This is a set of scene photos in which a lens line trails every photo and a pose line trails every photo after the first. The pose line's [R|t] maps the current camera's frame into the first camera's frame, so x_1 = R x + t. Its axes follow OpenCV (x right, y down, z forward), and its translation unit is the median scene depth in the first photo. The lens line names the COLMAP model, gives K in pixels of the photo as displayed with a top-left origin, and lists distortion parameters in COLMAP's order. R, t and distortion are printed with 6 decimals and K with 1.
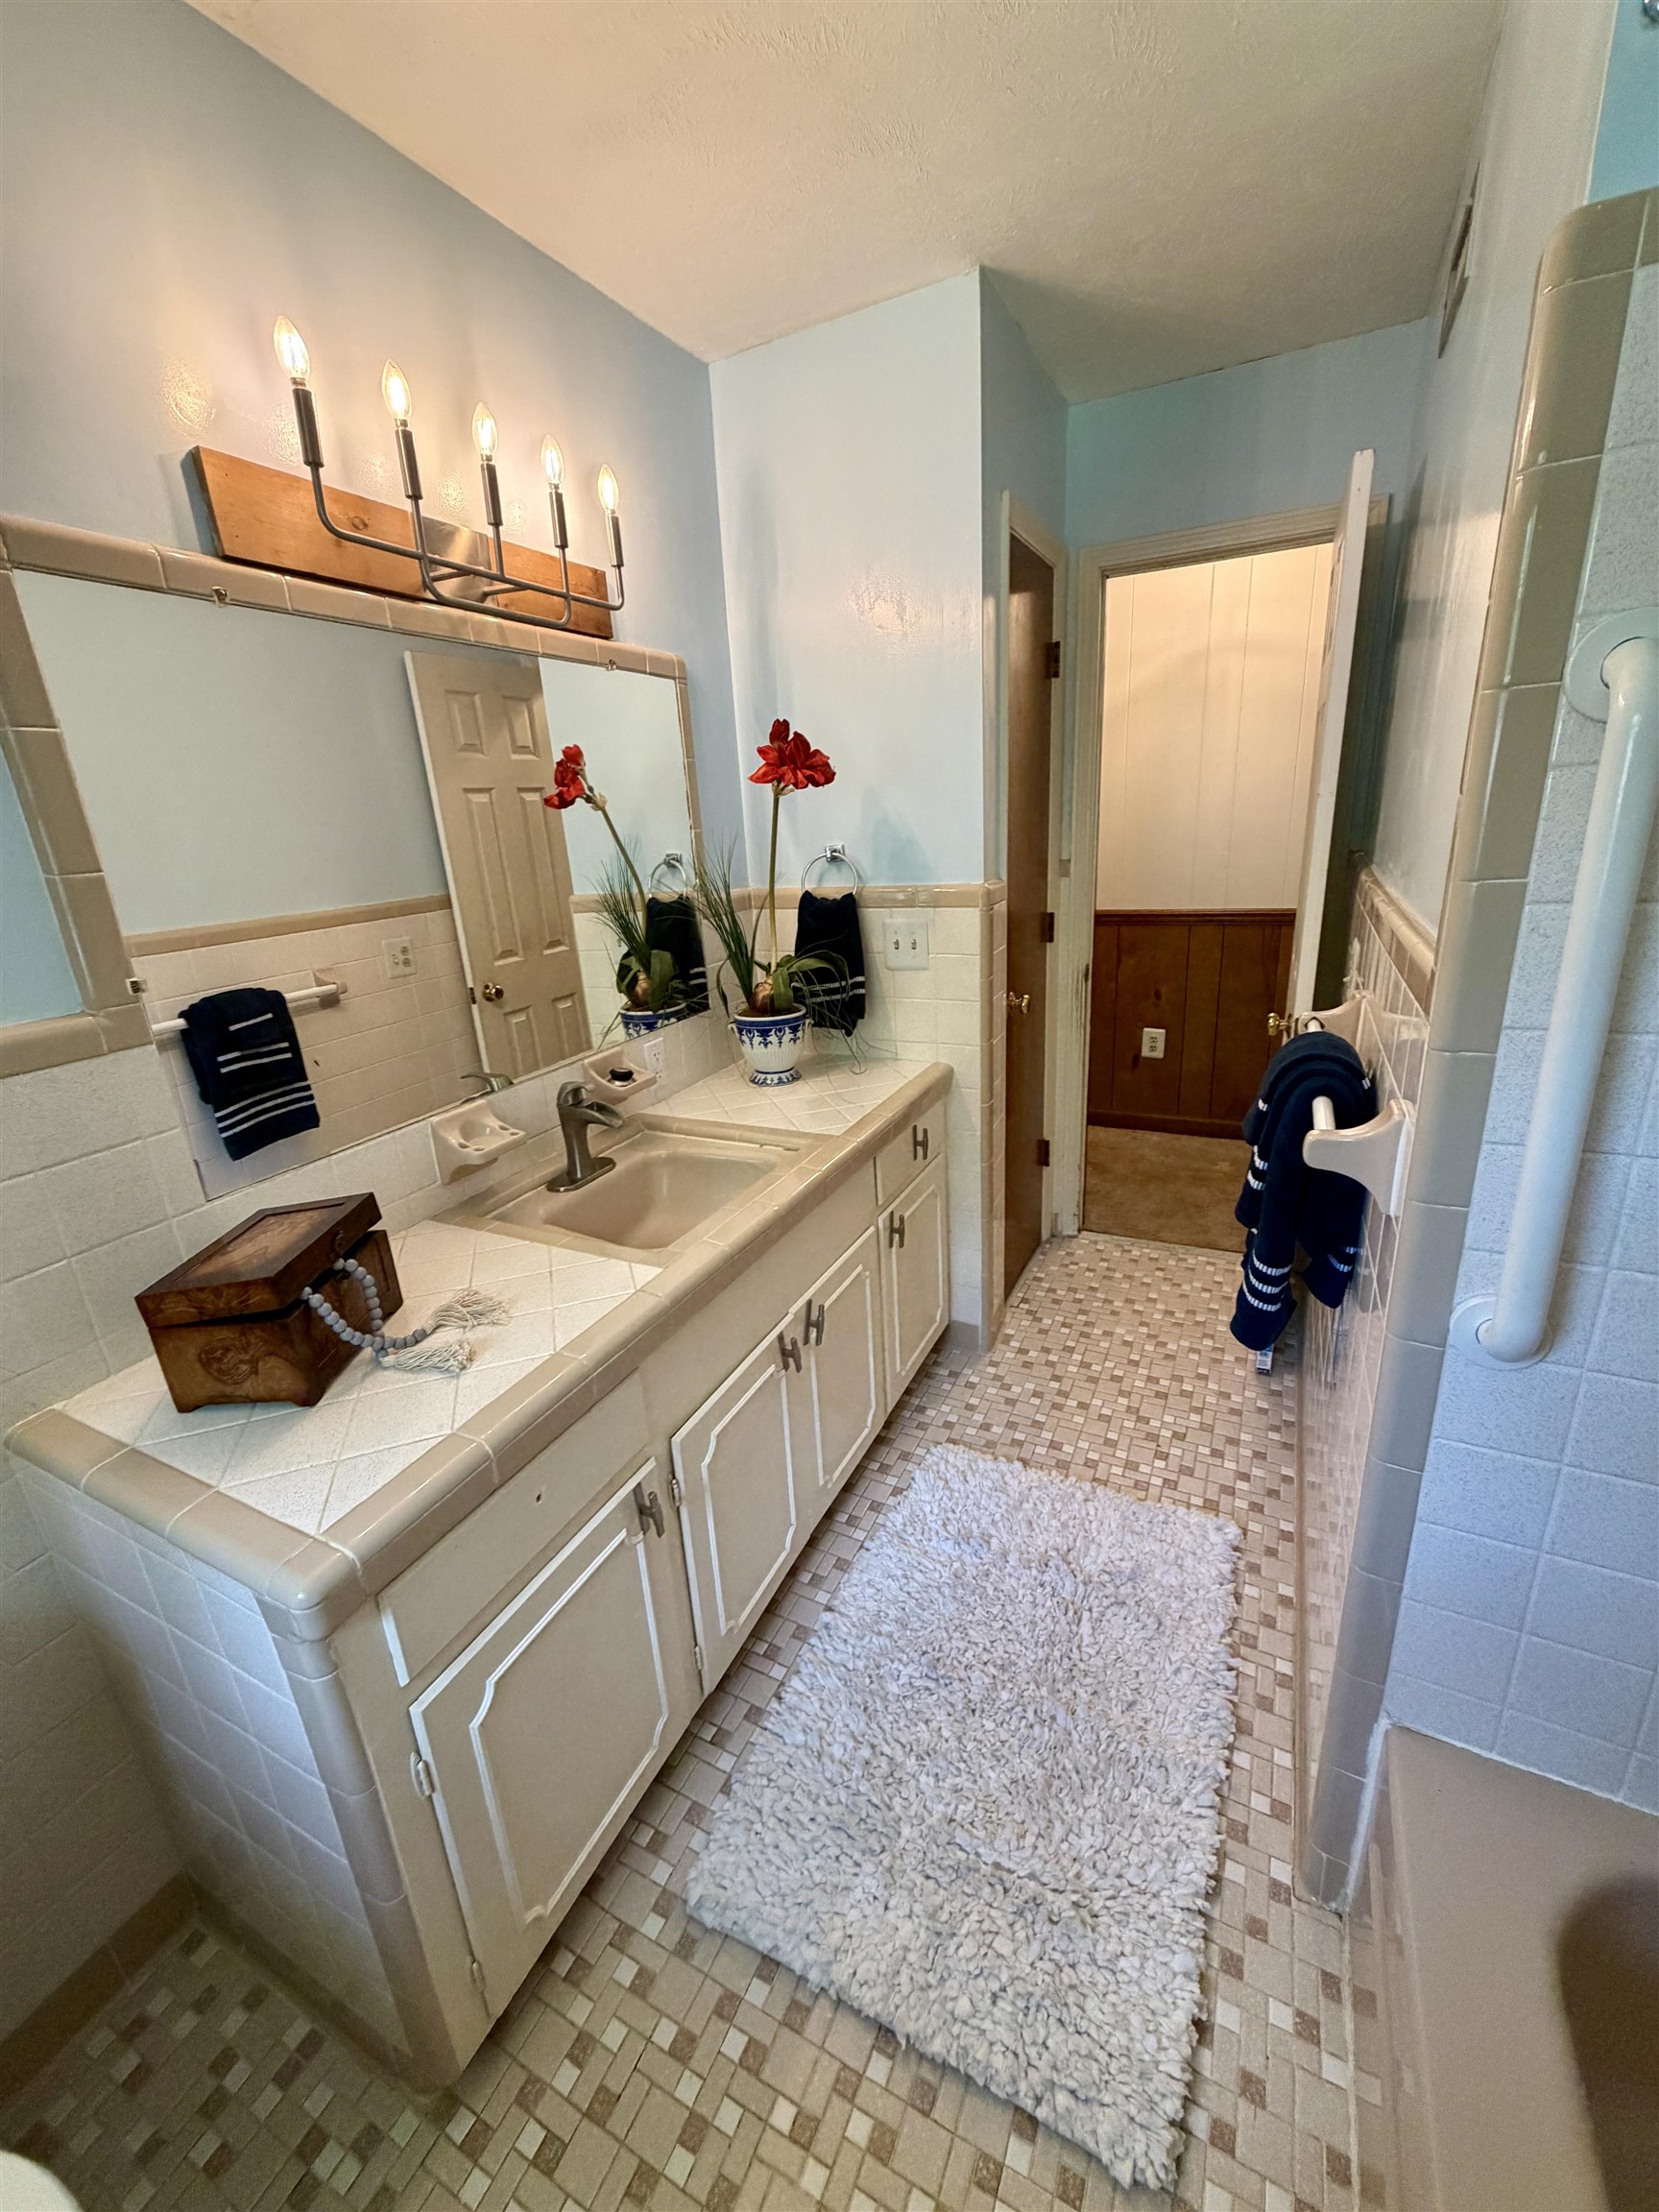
lens RADIAL K [[877.3, 0, 827.6], [0, 877.3, 1094.8], [0, 0, 1]] dist [-0.001845, -0.000200]
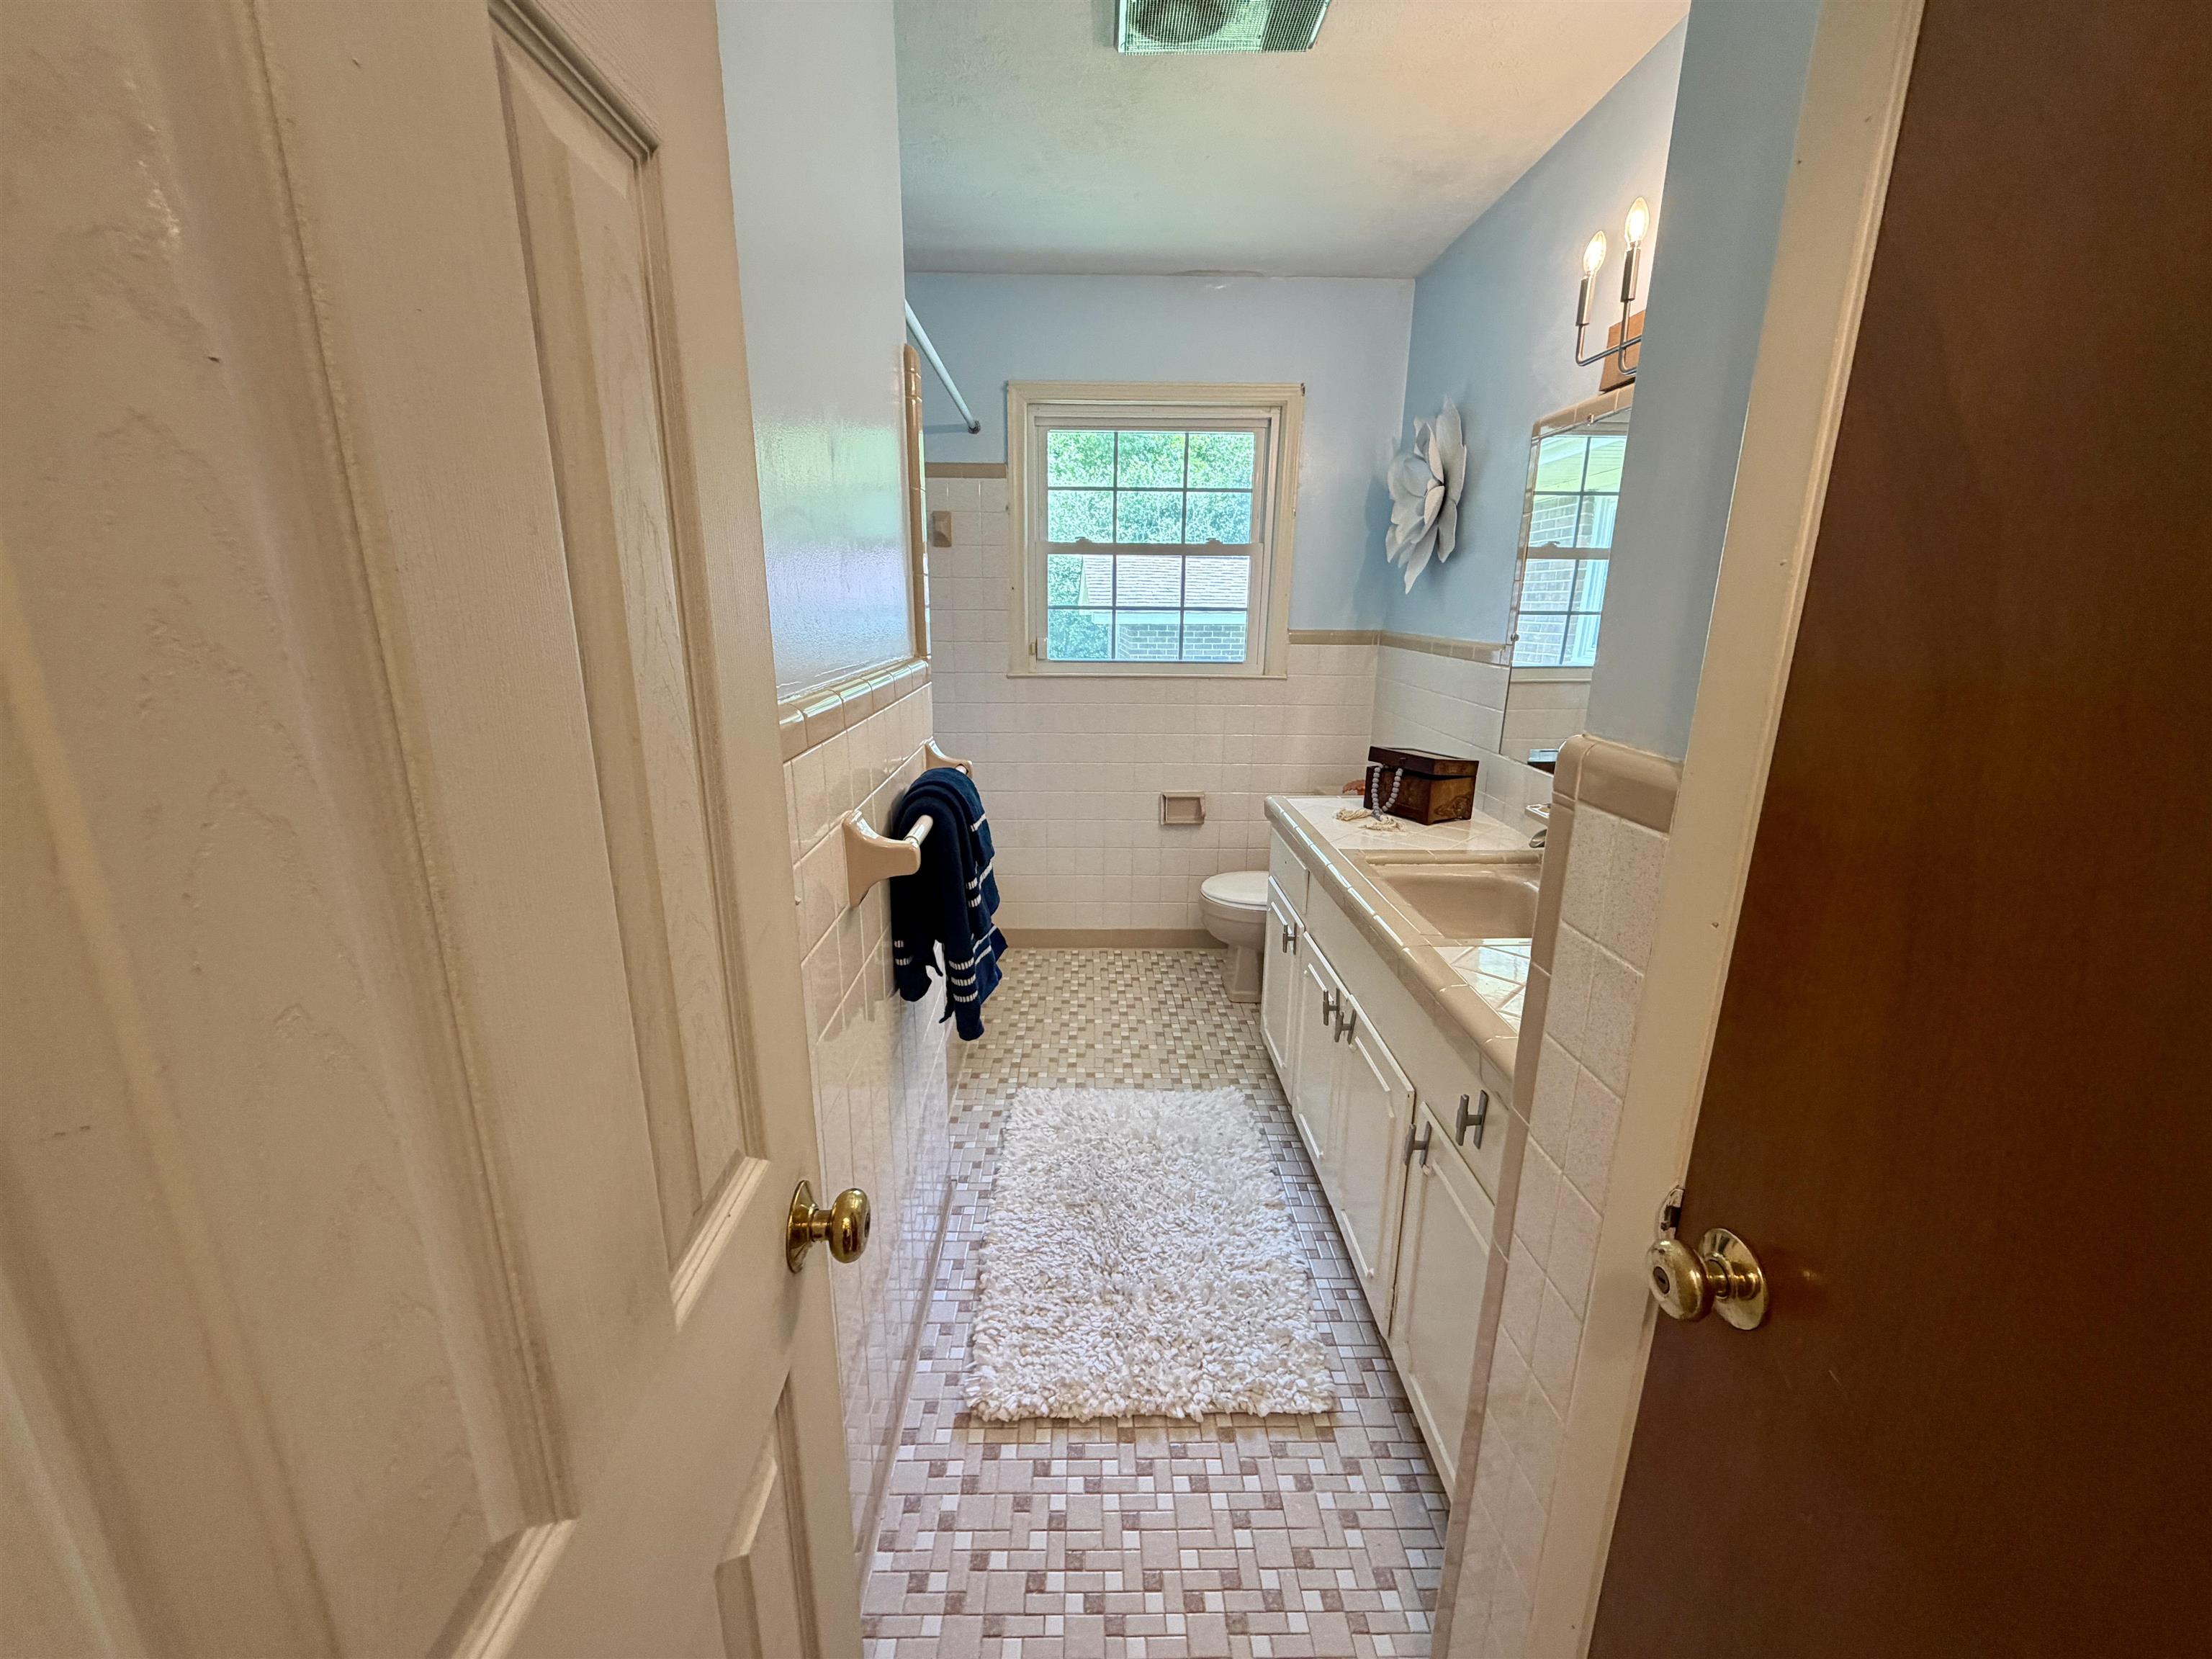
lens RADIAL K [[877.3, 0, 1098.7], [0, 877.3, 832.3], [0, 0, 1]] dist [-0.001845, -0.000200]
pose [[-0.883814, 0.176282, -0.433356, 0.527785], [-0.094663, 0.839749, 0.534659, -0.381998], [0.458162, 0.513561, -0.725495, 1.178073]]
